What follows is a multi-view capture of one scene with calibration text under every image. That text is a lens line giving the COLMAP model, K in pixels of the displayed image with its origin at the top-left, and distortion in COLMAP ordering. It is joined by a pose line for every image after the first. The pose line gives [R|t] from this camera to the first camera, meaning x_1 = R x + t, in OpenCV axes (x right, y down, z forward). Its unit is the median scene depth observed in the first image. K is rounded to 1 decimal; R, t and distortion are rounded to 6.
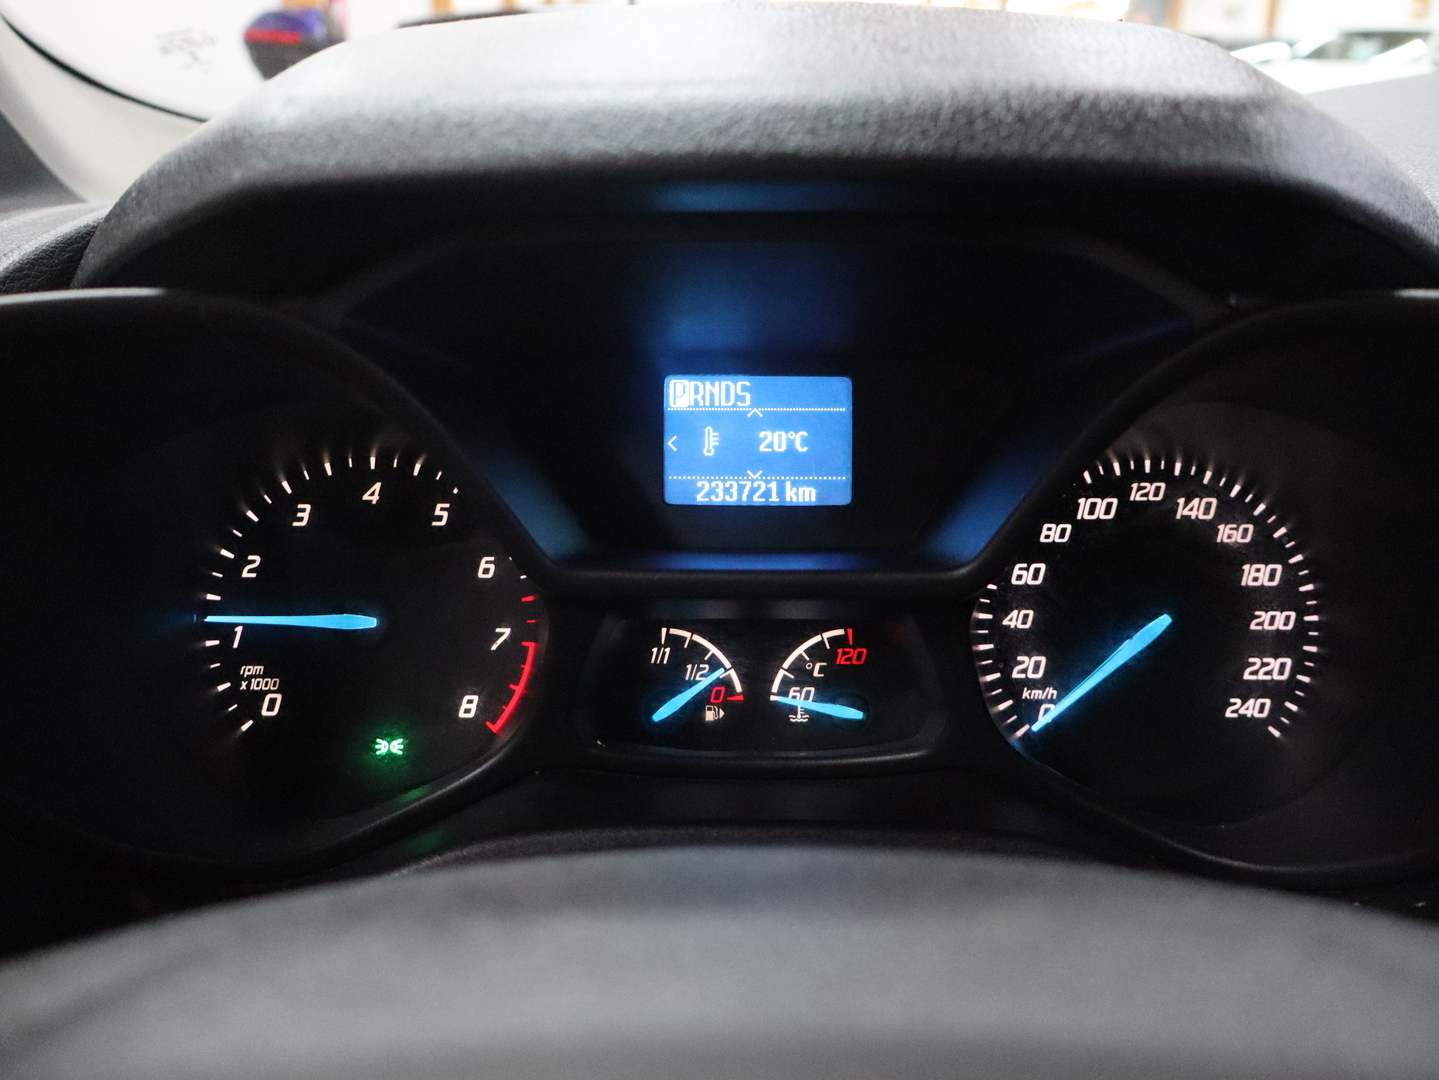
lens RADIAL K [[1177.6, 0, 719.5], [0, 1177.6, 540.0], [0, 0, 1]] dist [-0.085373, 0.002587]
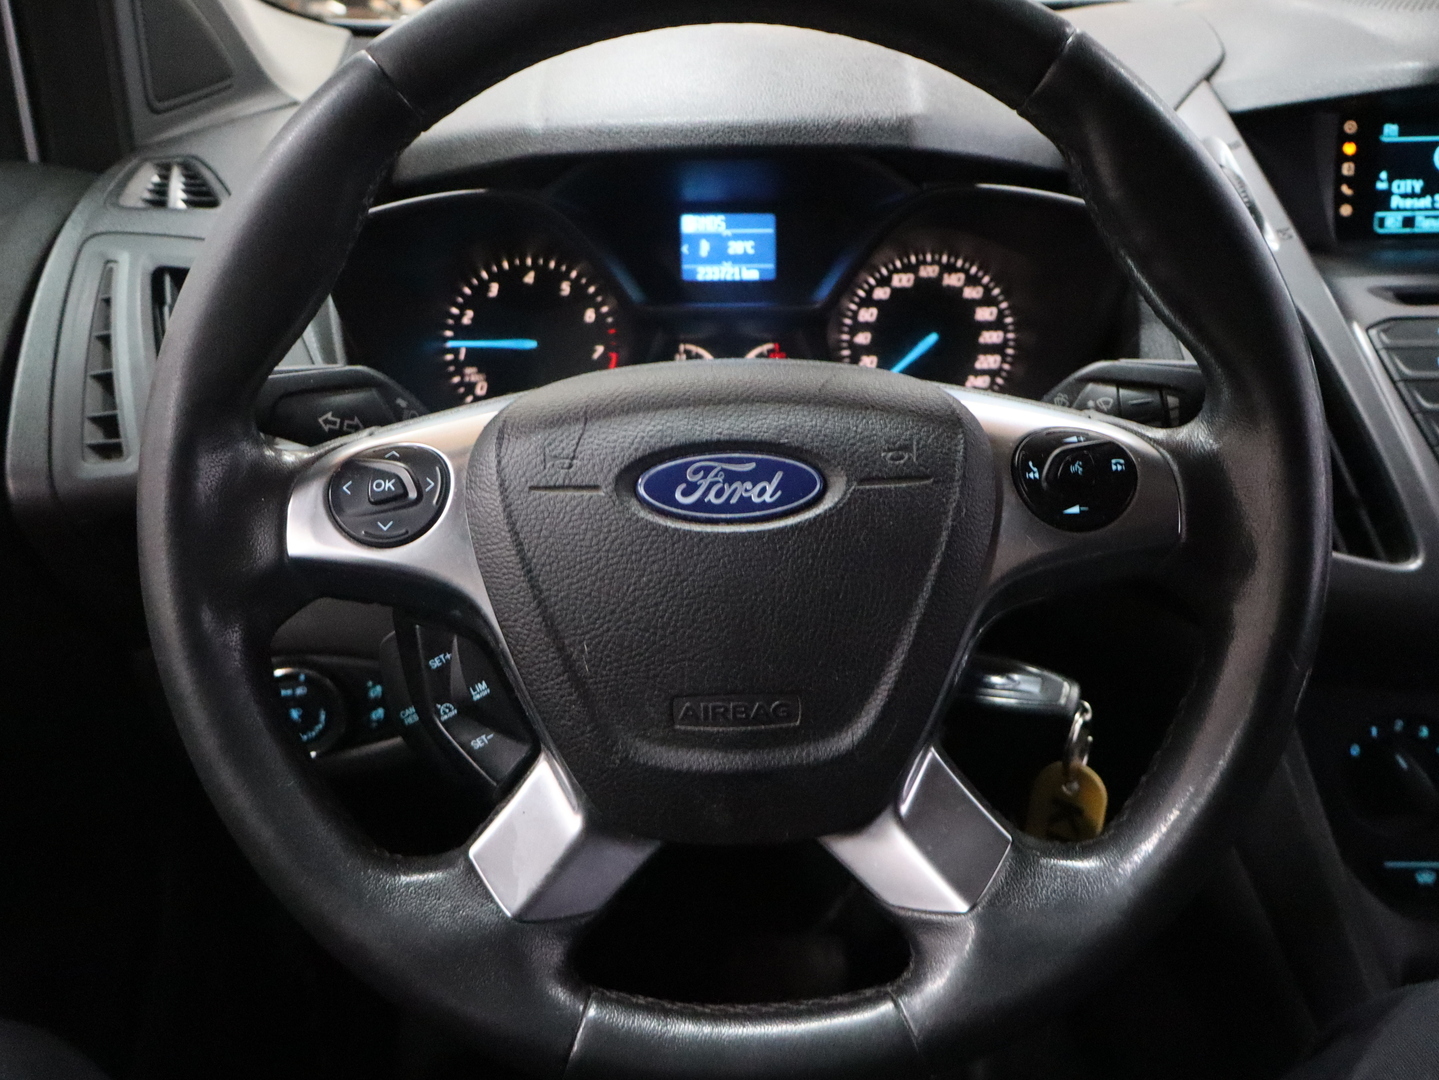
lens RADIAL K [[1177.6, 0, 719.5], [0, 1177.6, 540.0], [0, 0, 1]] dist [-0.085373, 0.002587]
pose [[0.999785, -0.016229, 0.012899, -0.015507], [0.013937, 0.986802, 0.161333, 0.082478], [-0.015347, -0.161118, 0.986816, -1.009478]]
